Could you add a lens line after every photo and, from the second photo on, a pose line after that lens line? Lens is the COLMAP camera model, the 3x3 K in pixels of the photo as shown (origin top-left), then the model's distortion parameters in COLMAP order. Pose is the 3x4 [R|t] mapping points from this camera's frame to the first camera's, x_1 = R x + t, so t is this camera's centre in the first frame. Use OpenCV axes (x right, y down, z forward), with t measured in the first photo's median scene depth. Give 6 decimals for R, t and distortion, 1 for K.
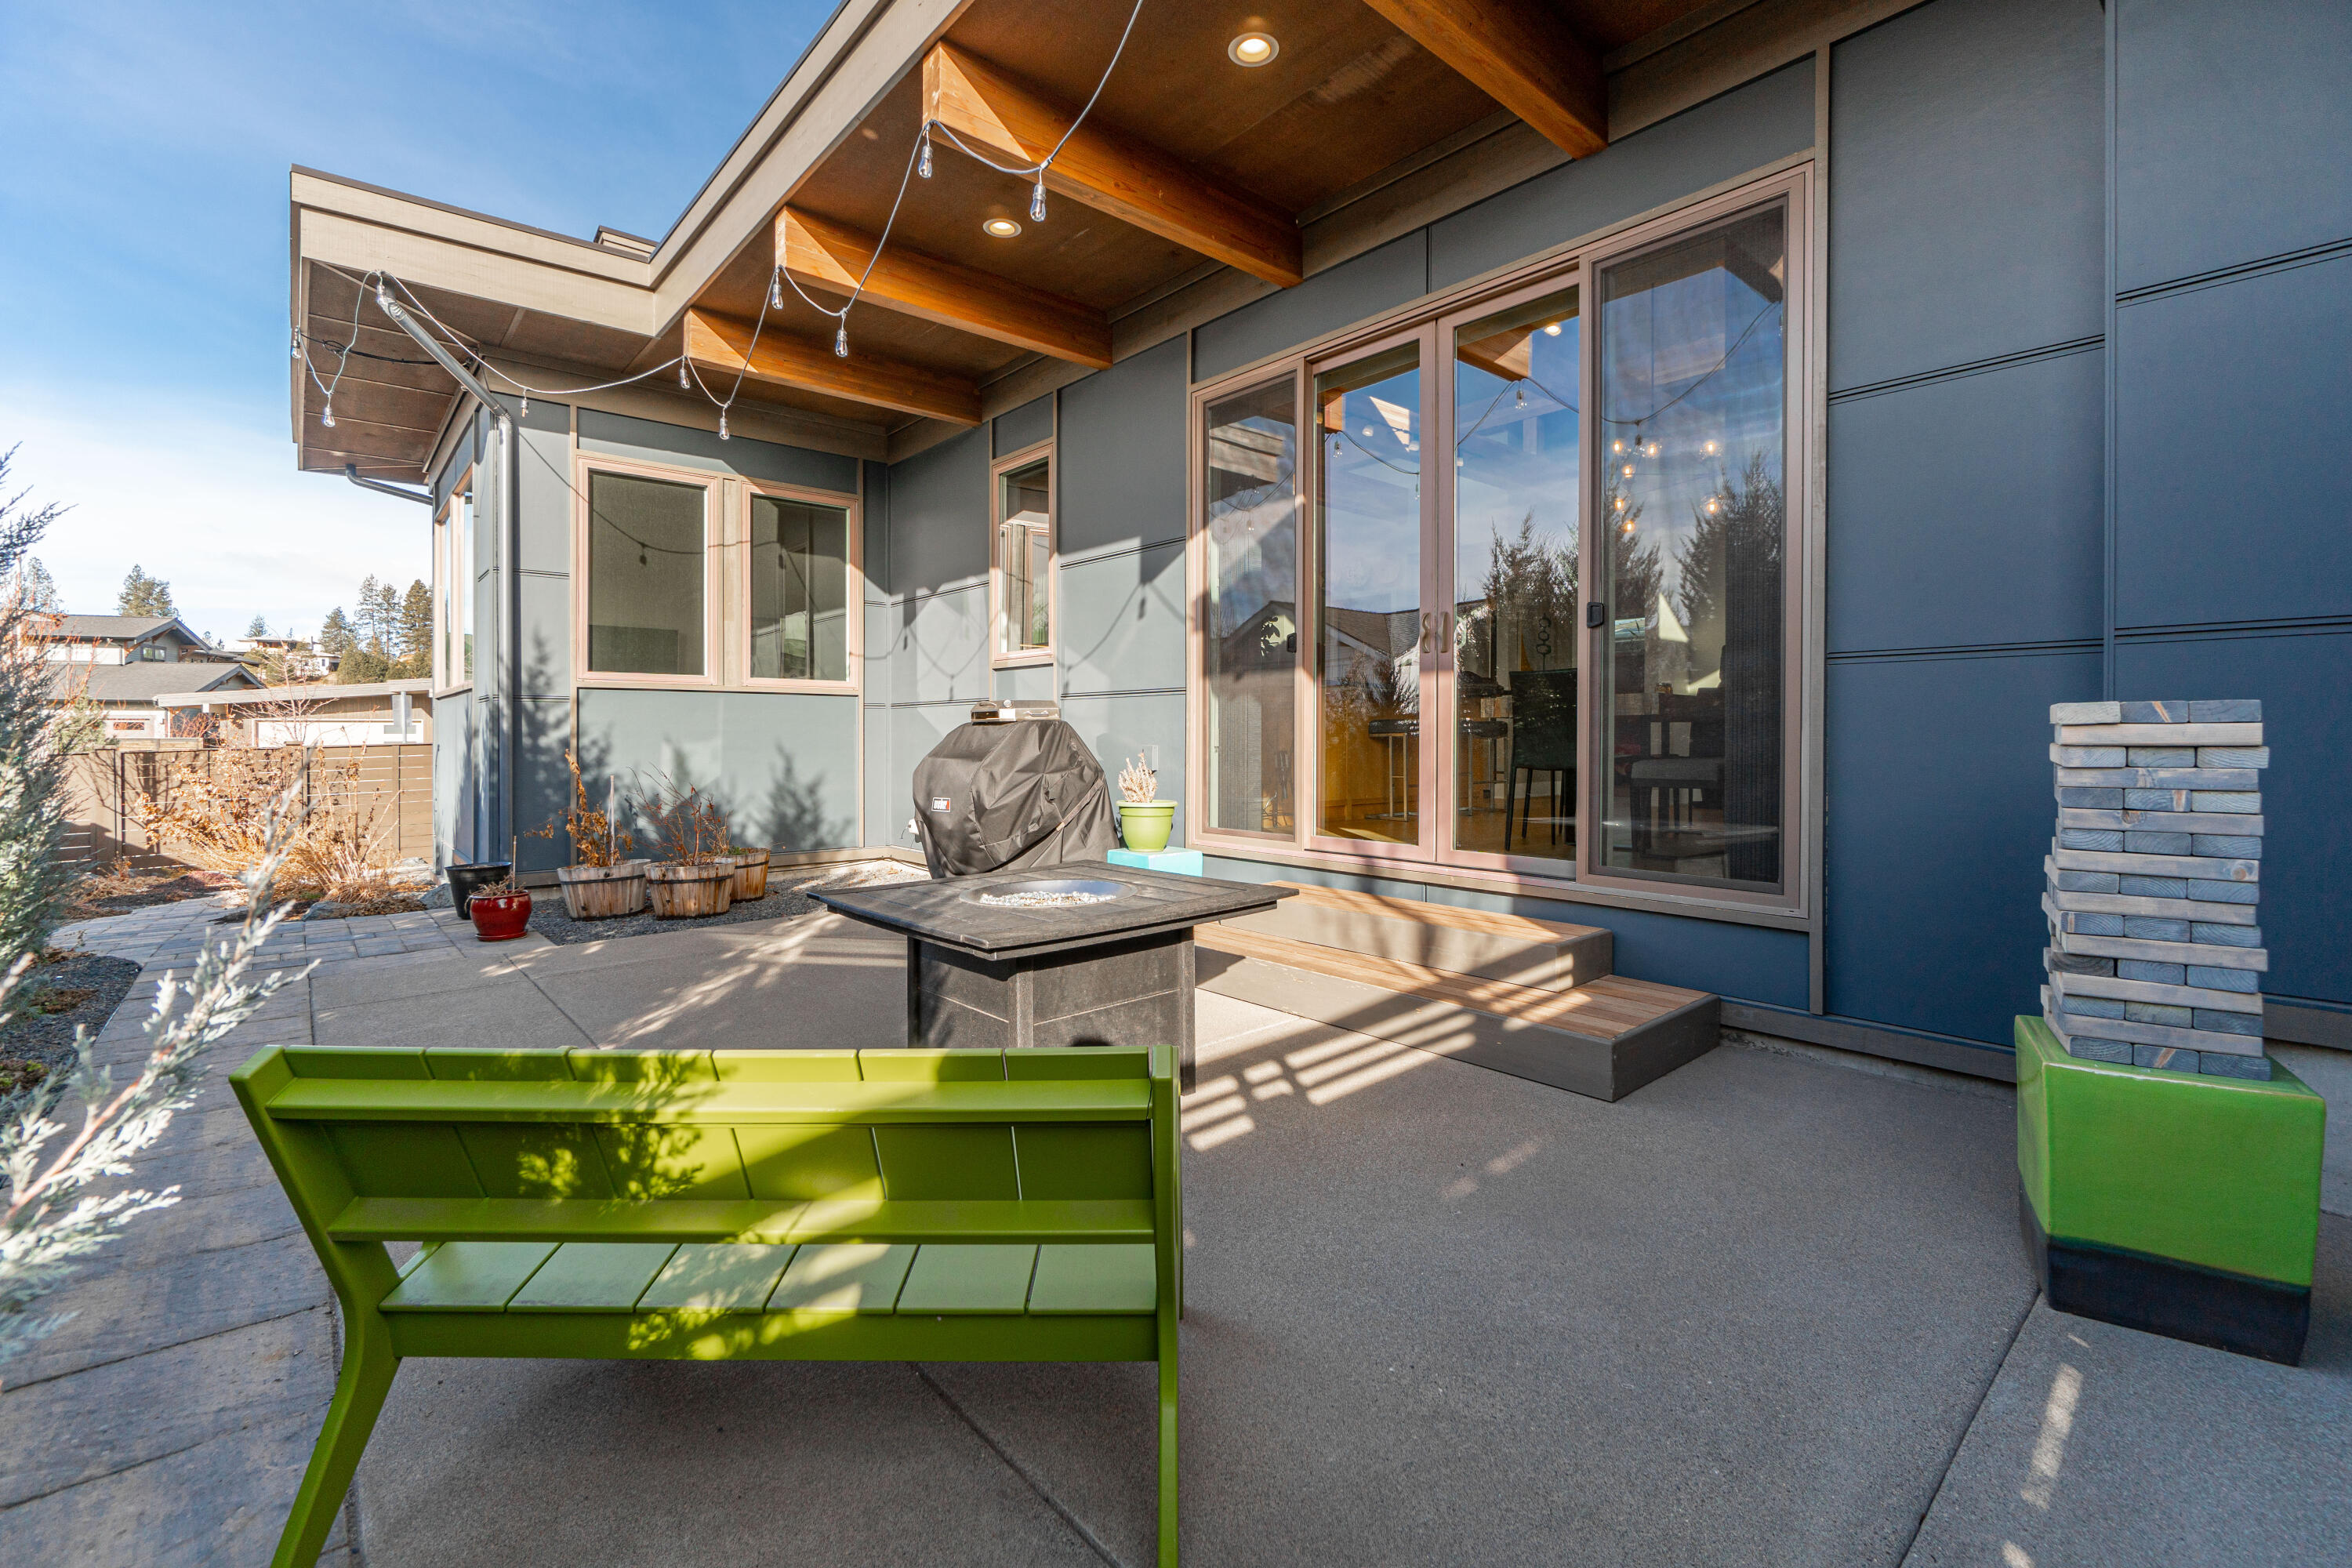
lens RADIAL K [[1031.5, 0, 1189.0], [0, 1031.5, 745.9], [0, 0, 1]] dist [-0.006049, 0.000324]
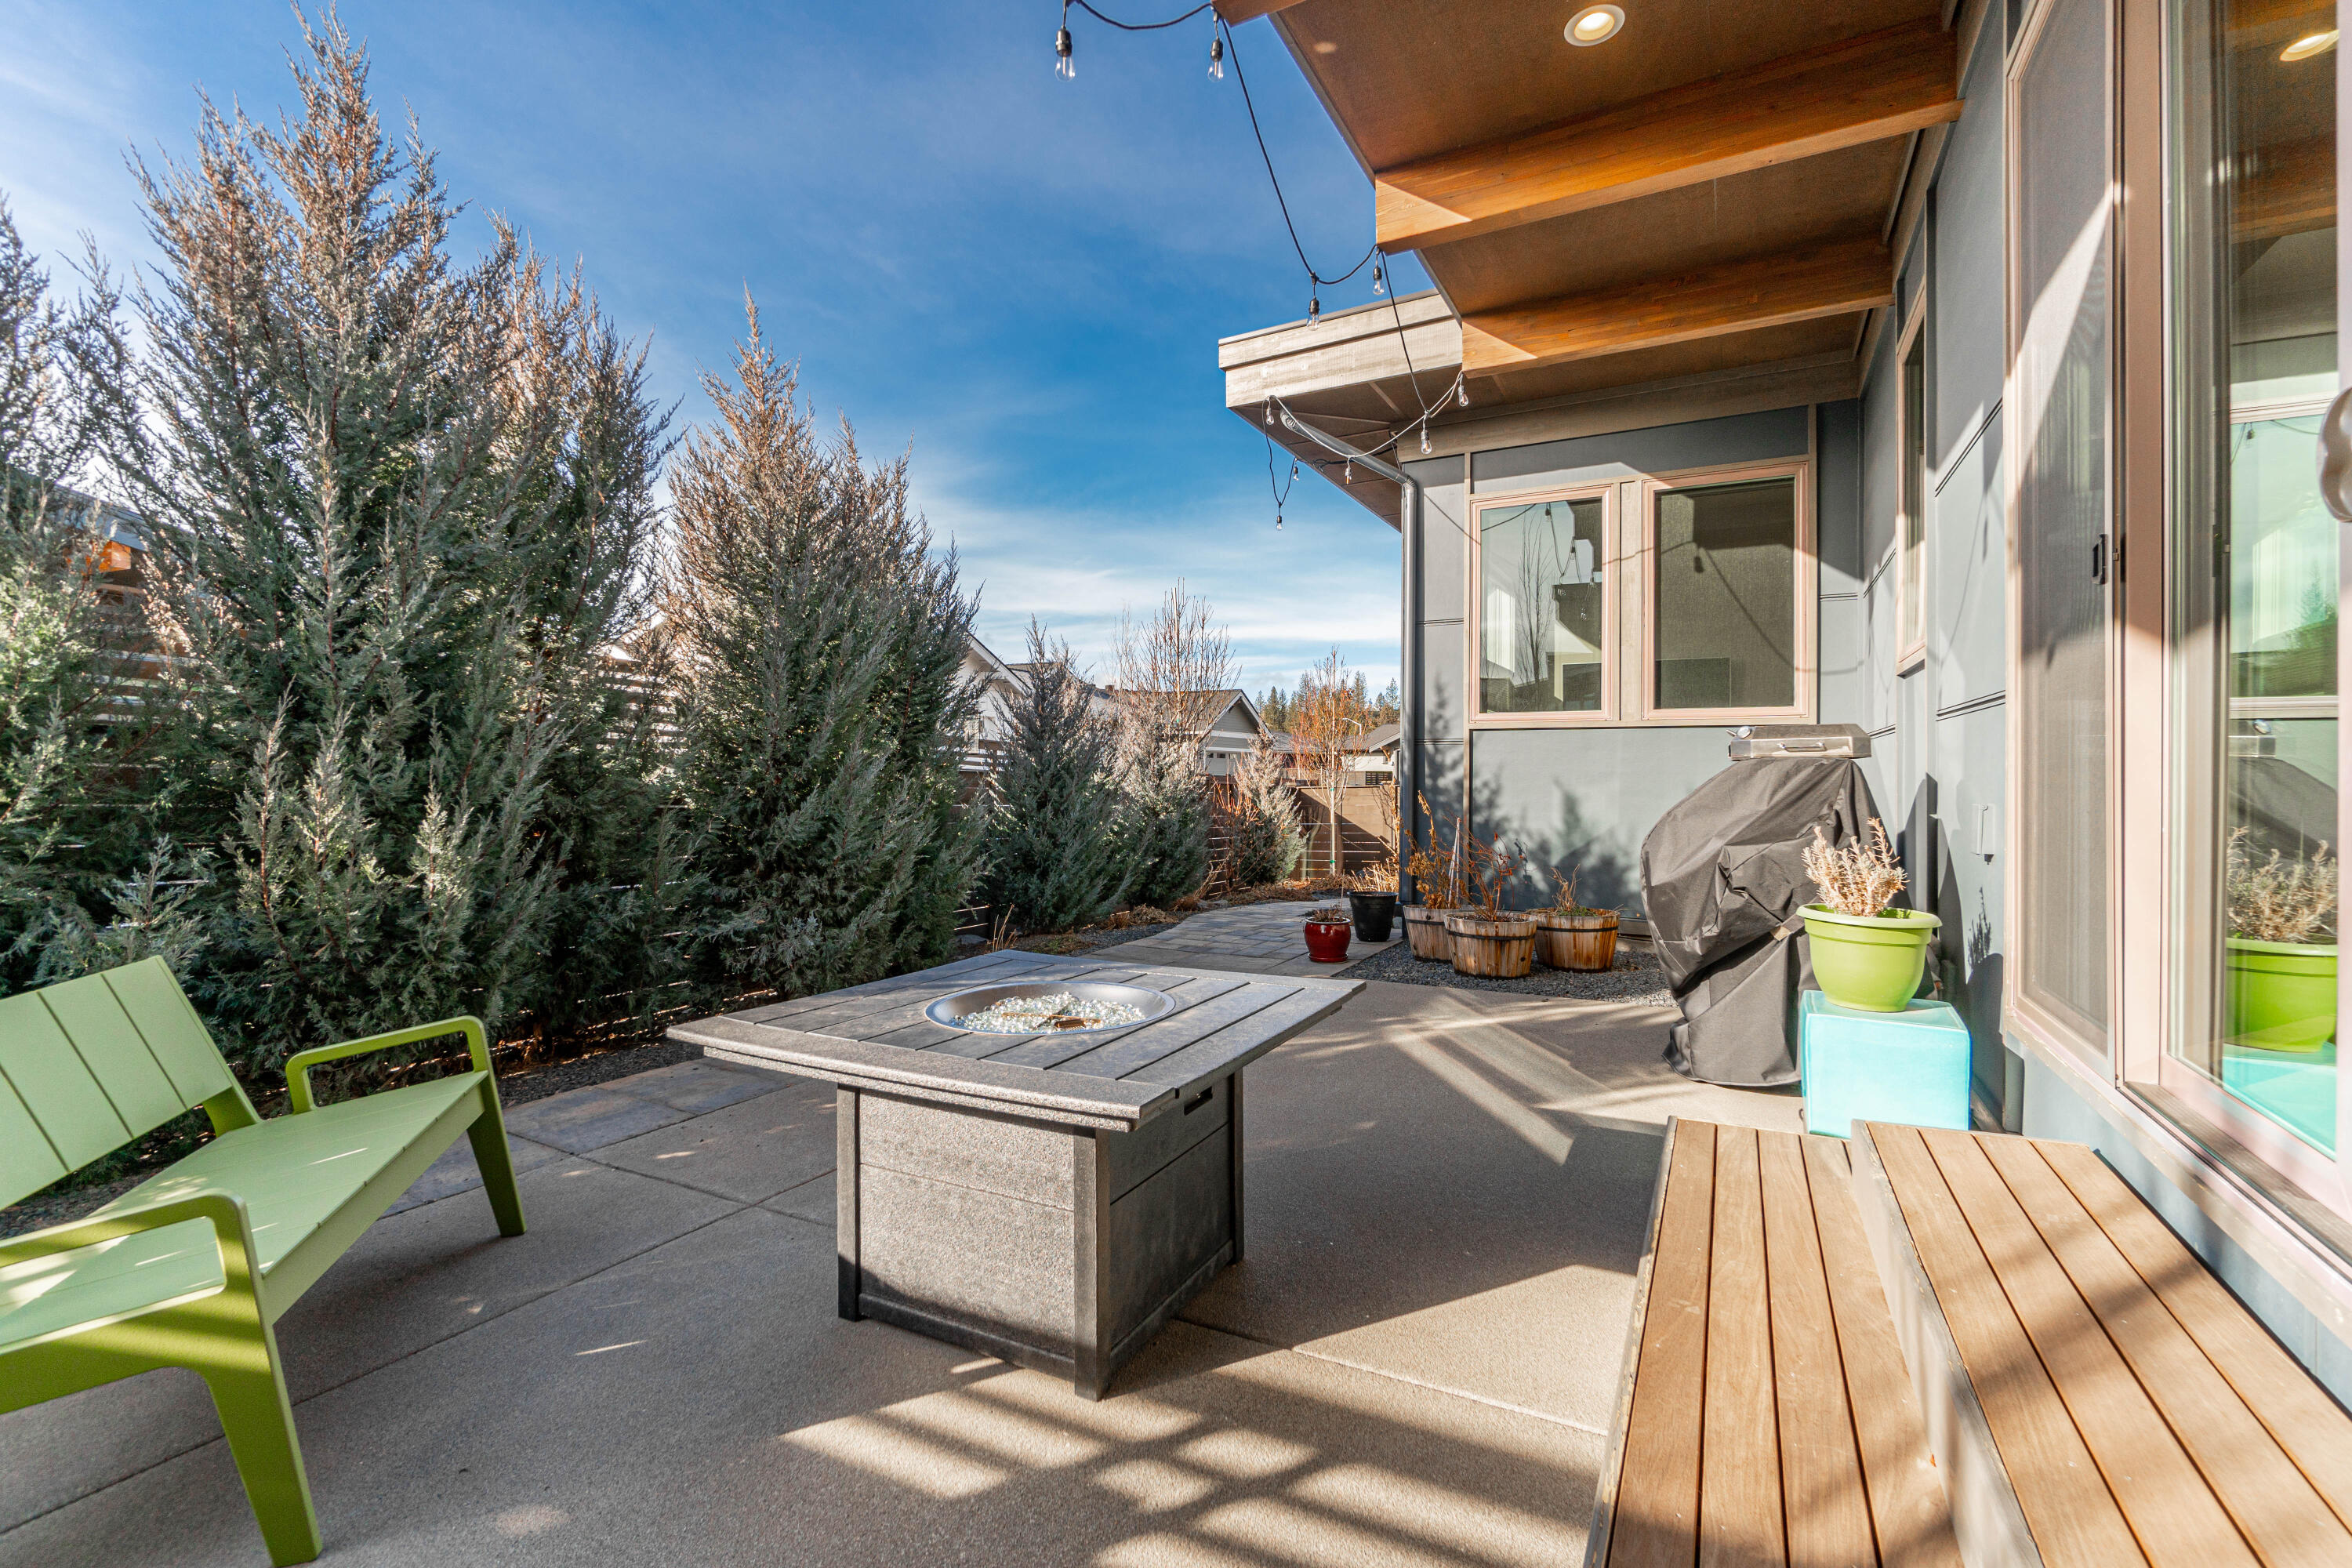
lens RADIAL K [[1031.5, 0, 1175.9], [0, 1031.5, 775.7], [0, 0, 1]] dist [-0.006049, 0.000324]
pose [[0.335827, 0.006810, -0.941899, 0.264875], [-0.011874, 0.999925, 0.002996, -0.011045], [0.941849, 0.010178, 0.335883, 0.388086]]
